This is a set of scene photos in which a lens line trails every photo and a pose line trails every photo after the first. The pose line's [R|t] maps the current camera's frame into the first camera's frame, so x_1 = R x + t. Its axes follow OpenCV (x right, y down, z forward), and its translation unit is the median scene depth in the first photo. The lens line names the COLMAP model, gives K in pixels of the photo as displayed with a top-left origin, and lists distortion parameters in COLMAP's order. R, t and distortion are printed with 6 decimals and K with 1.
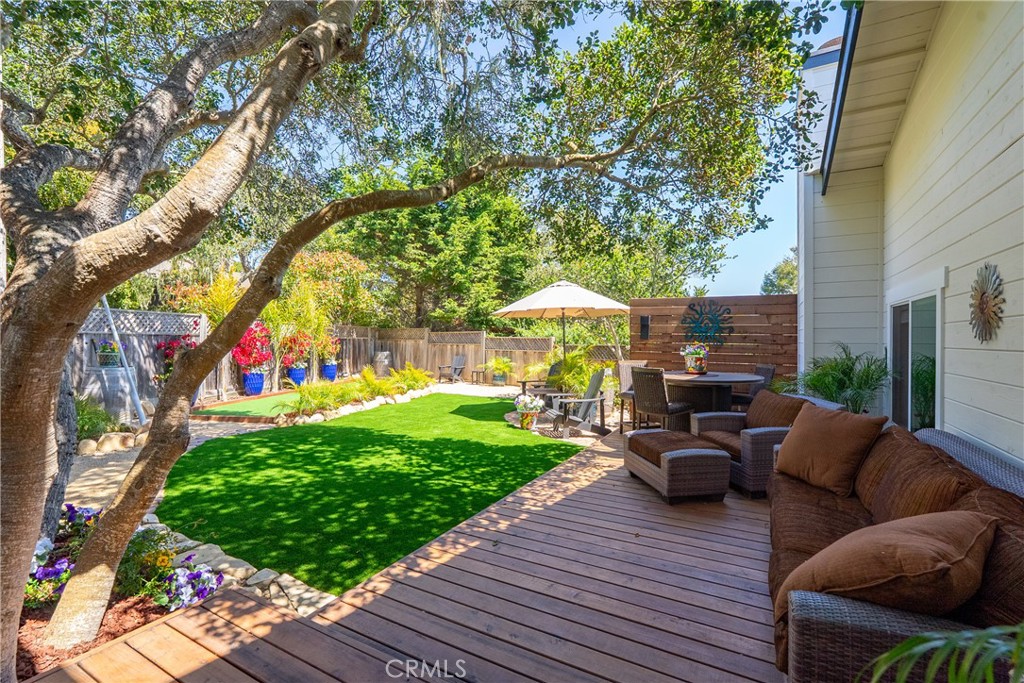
lens RADIAL K [[463.7, 0, 512.0], [0, 463.7, 341.5], [0, 0, 1]] dist [-0.001359, -0.000018]
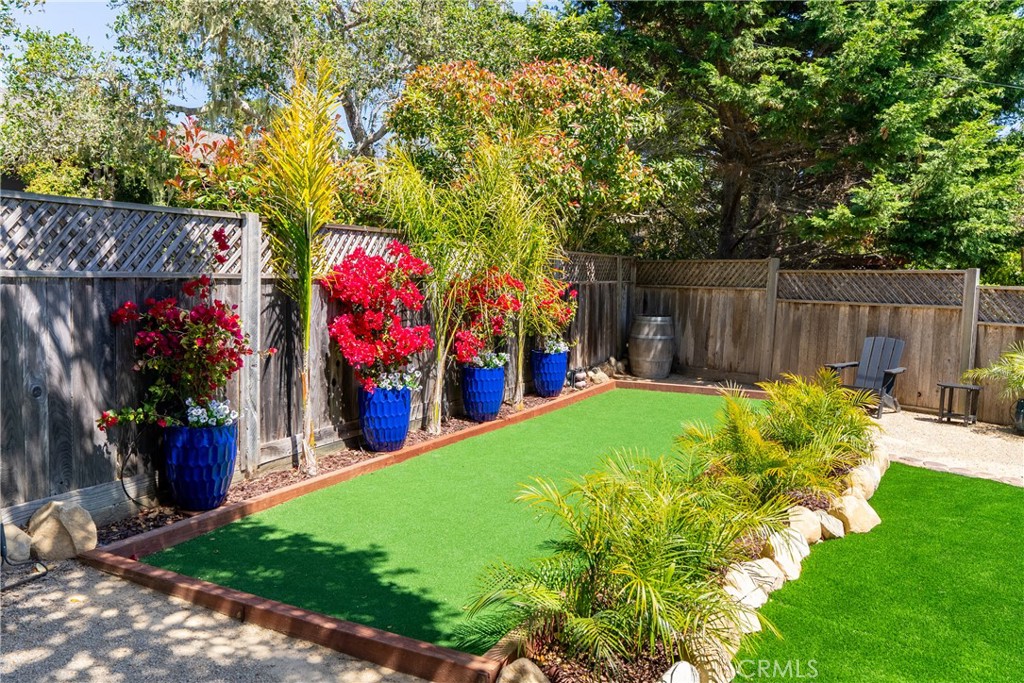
lens RADIAL K [[793.5, 0, 512.0], [0, 793.5, 341.5], [0, 0, 1]] dist [0.001698, -0.000487]
pose [[0.951141, 0.039741, -0.306189, -0.212866], [-0.015523, 0.996583, 0.081128, -0.012190], [0.308366, -0.072411, 0.948508, 0.347698]]
